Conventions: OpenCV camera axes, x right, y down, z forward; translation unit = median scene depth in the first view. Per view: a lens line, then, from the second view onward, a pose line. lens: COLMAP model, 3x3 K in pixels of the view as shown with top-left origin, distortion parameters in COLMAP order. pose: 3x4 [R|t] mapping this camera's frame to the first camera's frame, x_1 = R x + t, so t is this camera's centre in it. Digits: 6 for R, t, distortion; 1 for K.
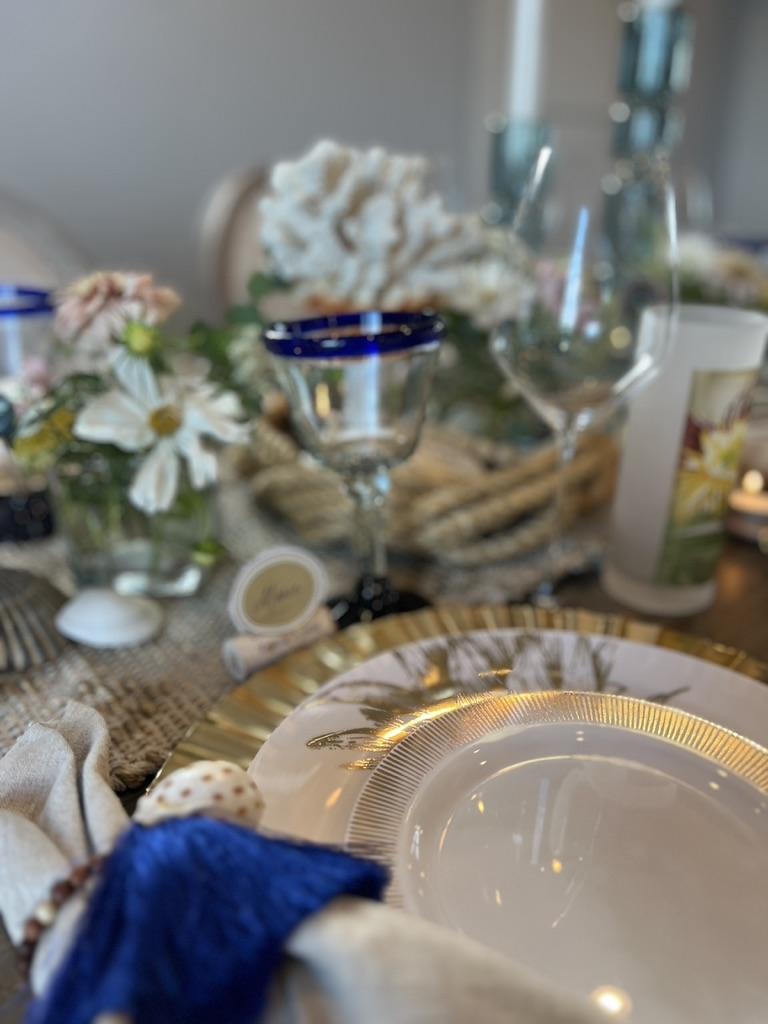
lens RADIAL K [[772.5, 0, 380.2], [0, 772.5, 521.8], [0, 0, 1]] dist [0.035207, -0.041750]
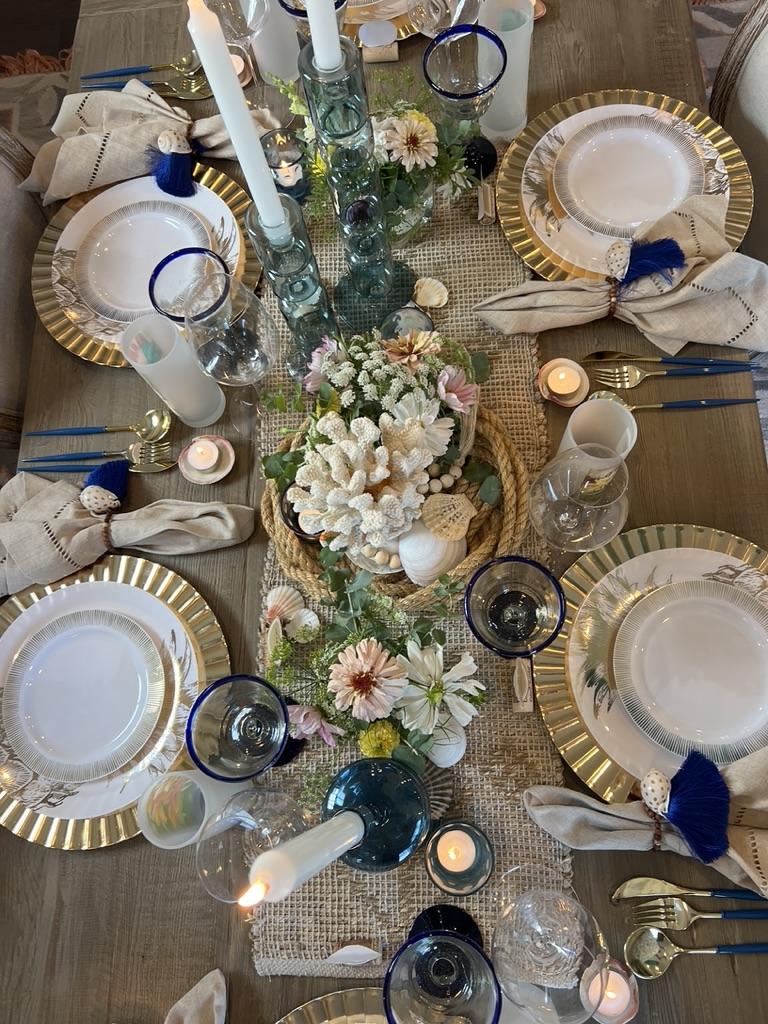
lens RADIAL K [[772.5, 0, 392.5], [0, 772.5, 503.9], [0, 0, 1]] dist [0.035207, -0.041750]
pose [[0.628380, -0.757999, 0.174860, -0.338620], [0.402921, 0.509423, 0.760357, -1.806769], [-0.665428, -0.407338, 0.625525, 0.123620]]
